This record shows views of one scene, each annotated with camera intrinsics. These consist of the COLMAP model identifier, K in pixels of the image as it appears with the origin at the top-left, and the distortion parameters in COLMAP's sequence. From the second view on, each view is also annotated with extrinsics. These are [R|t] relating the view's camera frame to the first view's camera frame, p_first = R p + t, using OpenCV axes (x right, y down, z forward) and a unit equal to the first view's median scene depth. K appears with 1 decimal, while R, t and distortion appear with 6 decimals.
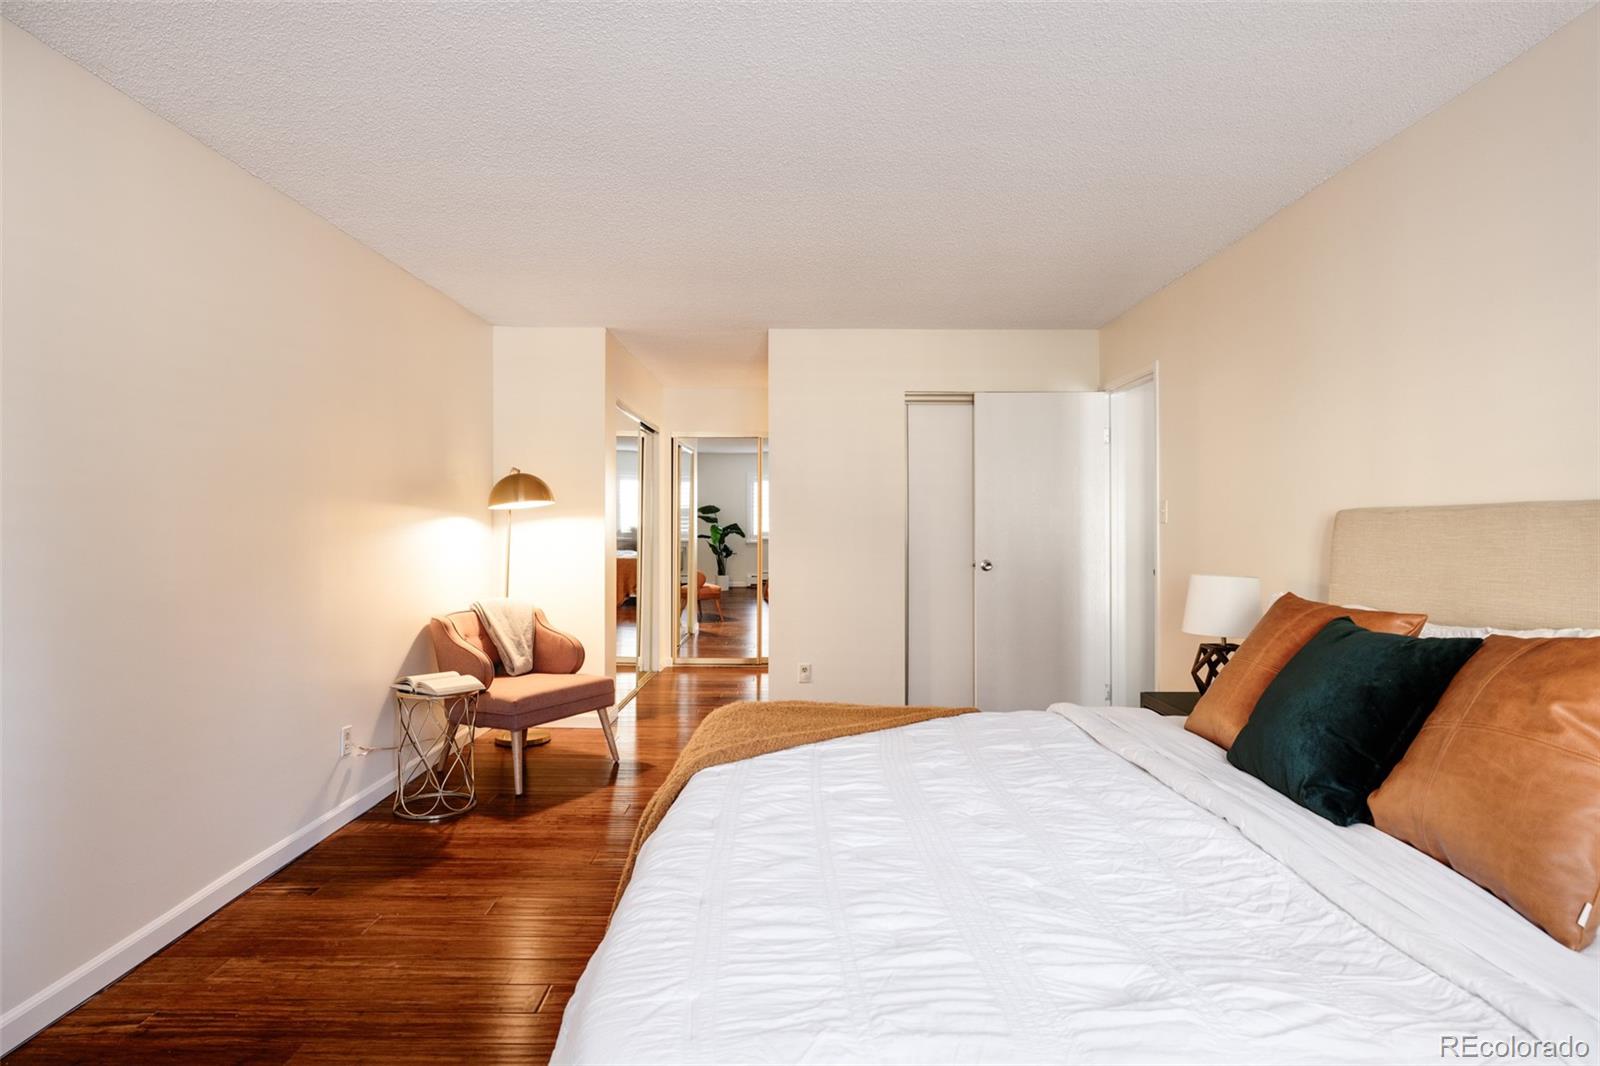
lens RADIAL K [[883.6, 0, 794.4], [0, 883.6, 529.9], [0, 0, 1]] dist [-0.005018, 0.000912]
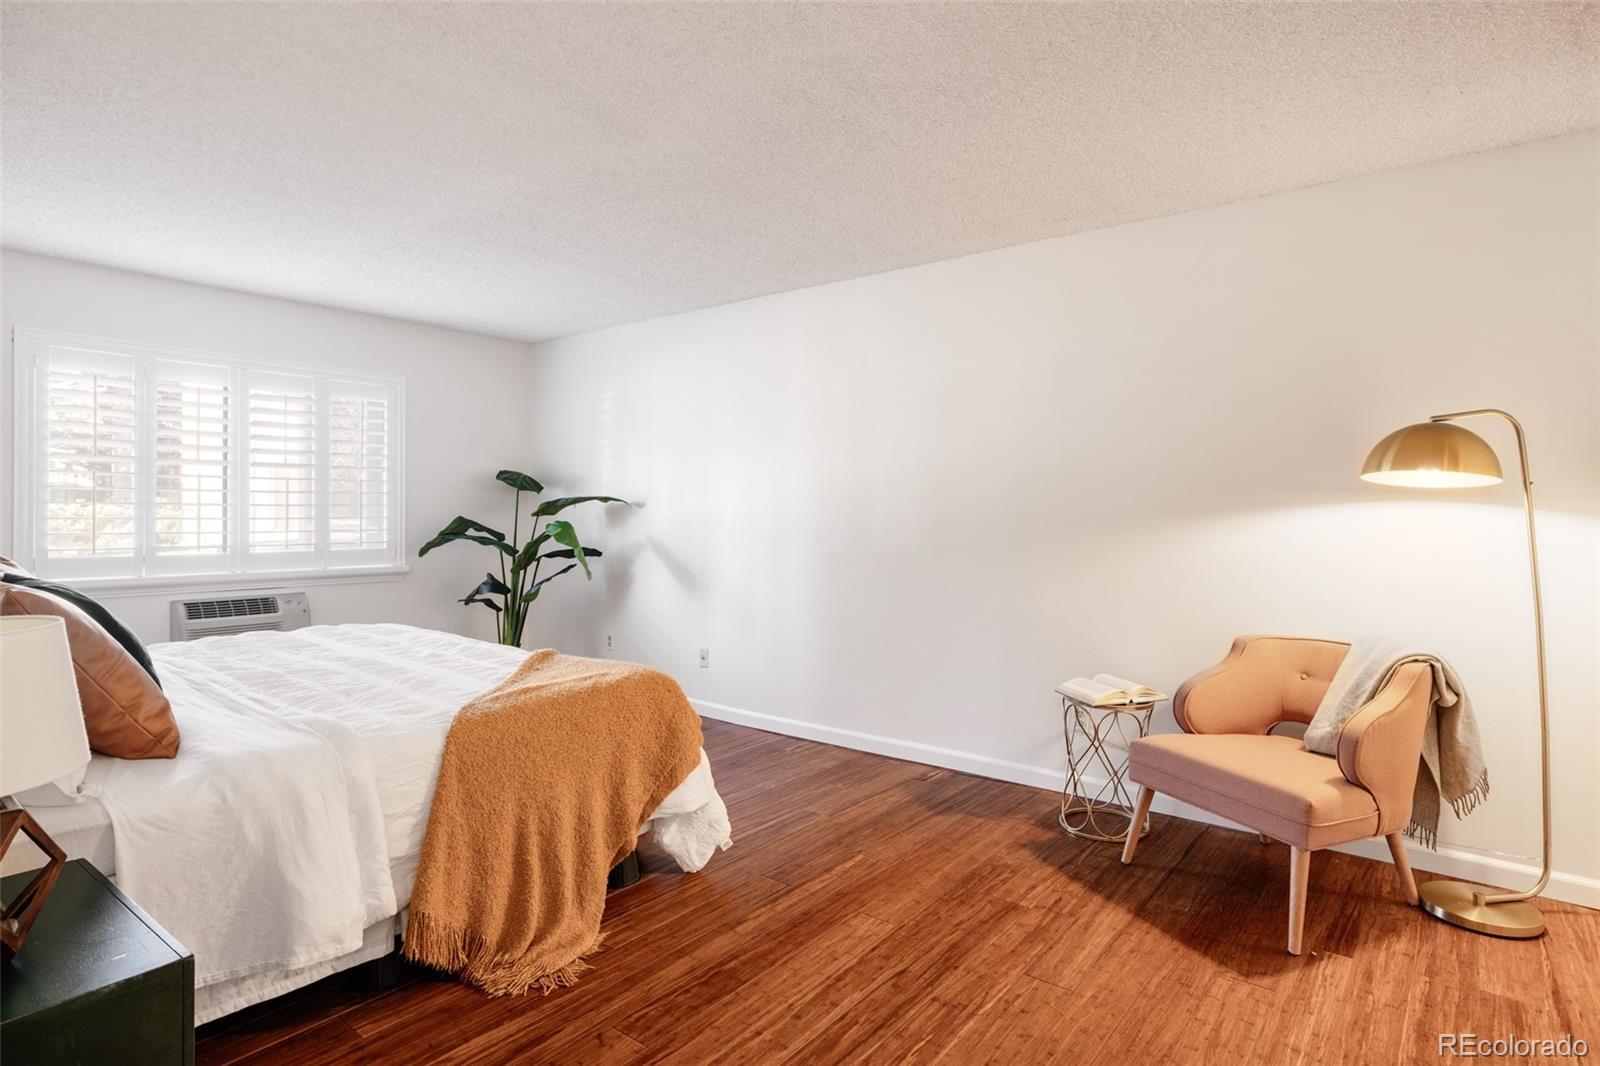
lens RADIAL K [[861.8, 0, 797.5], [0, 861.8, 531.4], [0, 0, 1]] dist [-0.001899, -0.003320]
pose [[-0.636685, 0.014009, -0.770996, 0.563294], [-0.006279, 0.999708, 0.023350, -0.000347], [0.771098, 0.019707, -0.636411, 1.619282]]
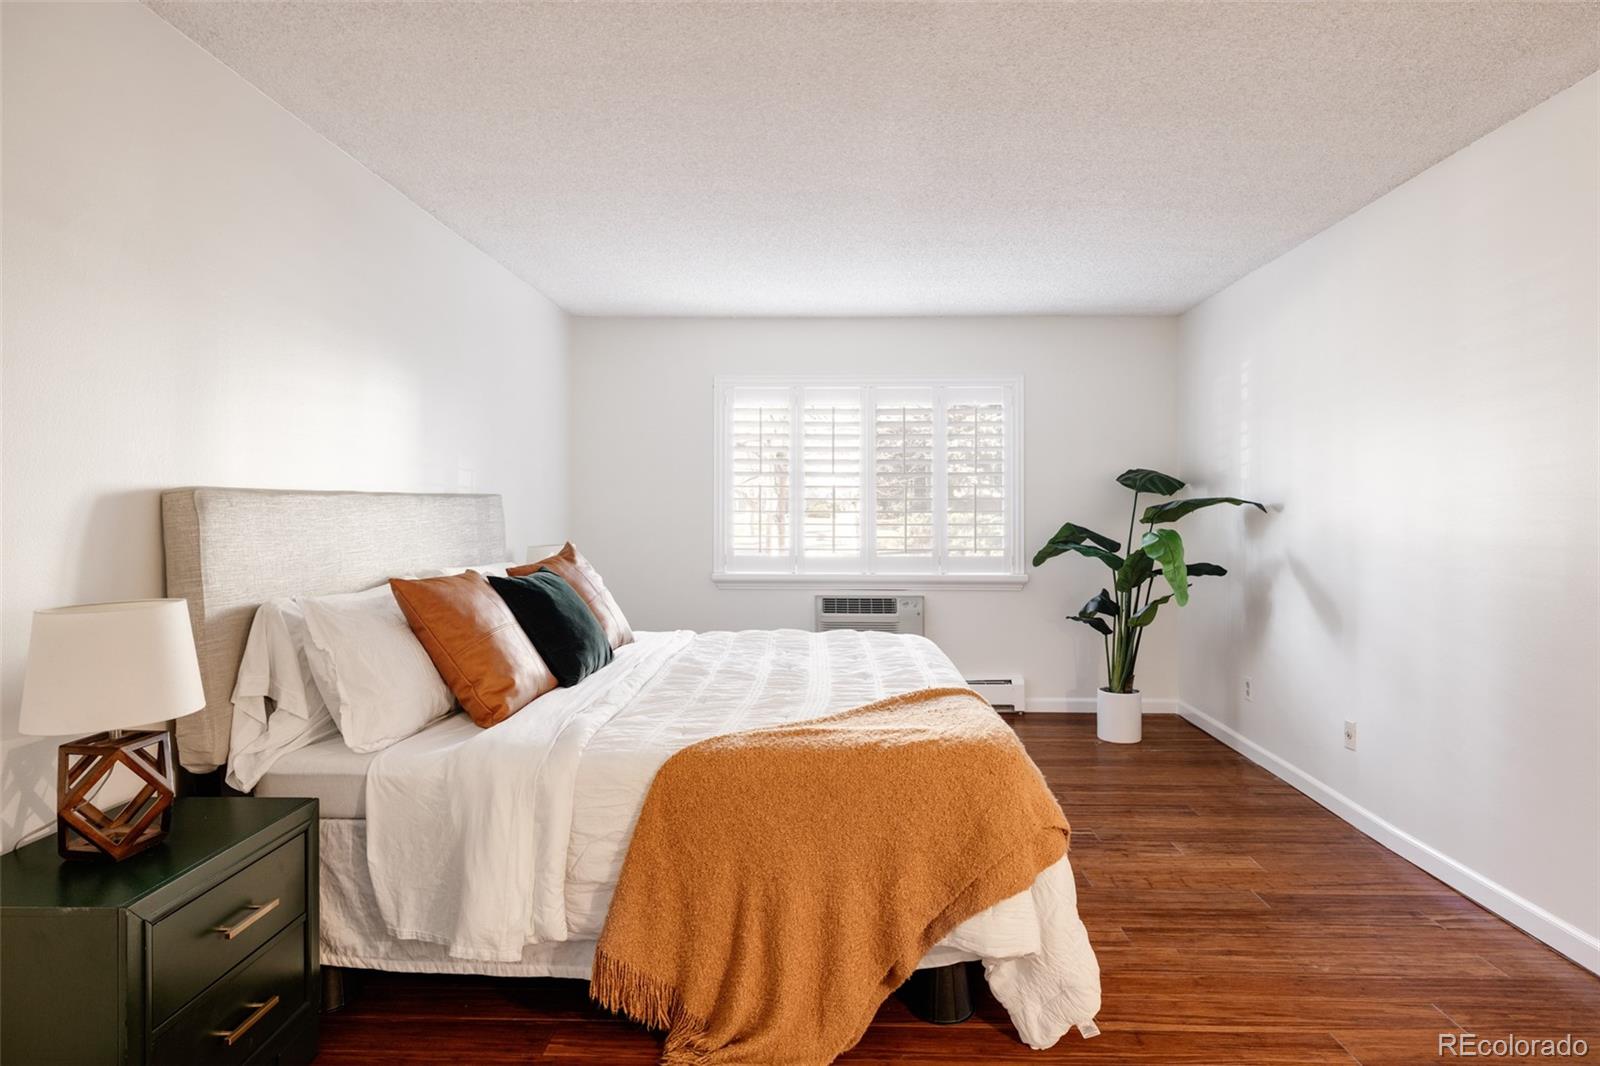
lens RADIAL K [[883.6, 0, 791.1], [0, 883.6, 519.7], [0, 0, 1]] dist [-0.005018, 0.000912]
pose [[-0.998671, -0.002430, 0.051472, 0.060631], [-0.002087, 0.999975, 0.006718, -0.001266], [-0.051487, 0.006601, -0.998652, 1.599526]]
